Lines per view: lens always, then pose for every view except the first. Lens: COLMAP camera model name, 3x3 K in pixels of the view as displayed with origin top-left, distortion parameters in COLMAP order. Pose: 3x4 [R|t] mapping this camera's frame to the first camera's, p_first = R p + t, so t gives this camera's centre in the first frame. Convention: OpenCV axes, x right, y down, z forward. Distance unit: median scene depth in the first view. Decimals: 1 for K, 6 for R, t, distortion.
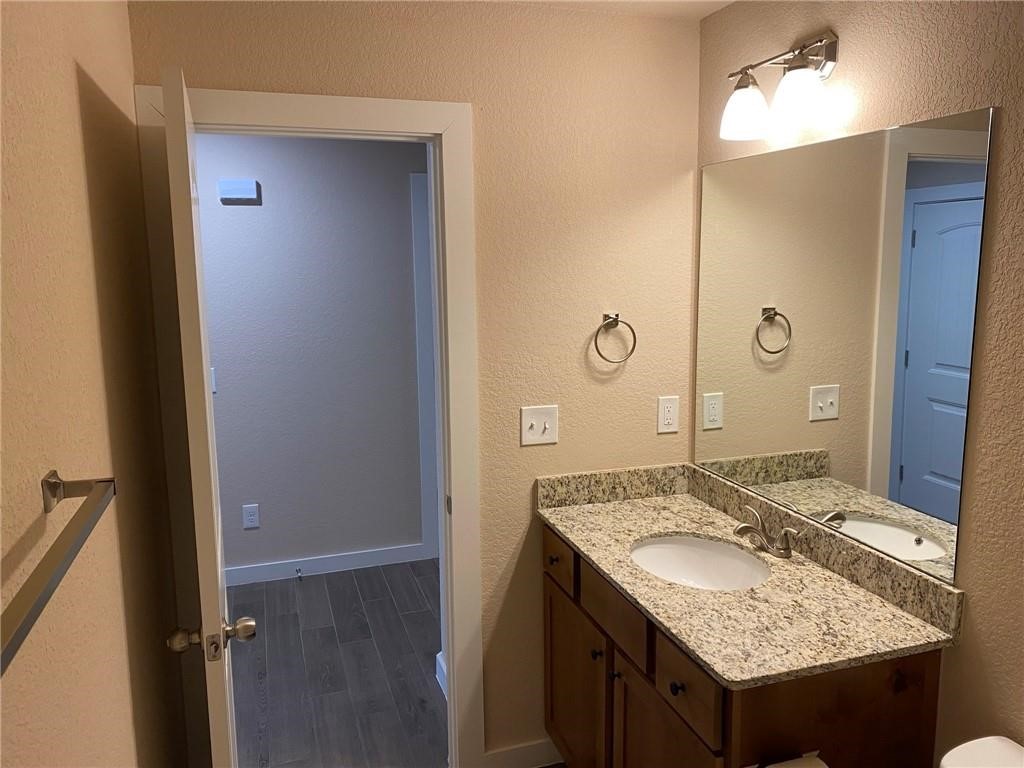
lens RADIAL K [[777.9, 0, 513.0], [0, 777.9, 381.8], [0, 0, 1]] dist [0.060268, -0.085712]
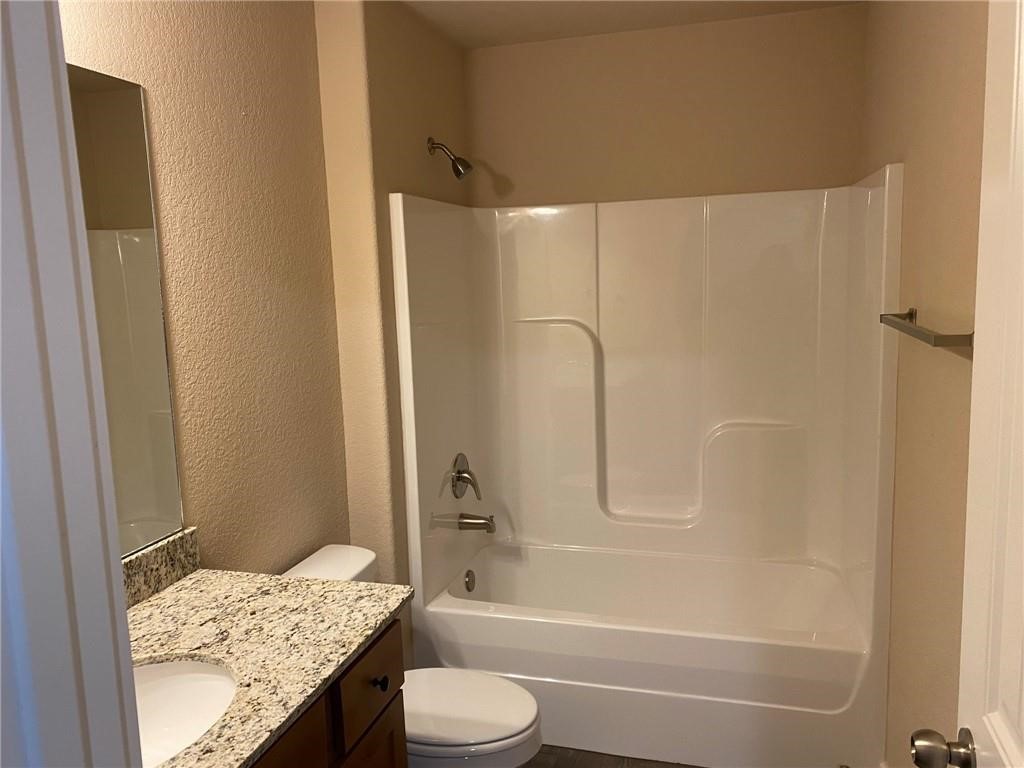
lens RADIAL K [[777.9, 0, 513.1], [0, 777.9, 382.6], [0, 0, 1]] dist [0.060268, -0.085712]
pose [[-0.820027, -0.047754, 0.570329, -0.404036], [0.132982, 0.953342, 0.271027, -0.159738], [-0.556661, 0.298093, -0.775415, 1.481072]]
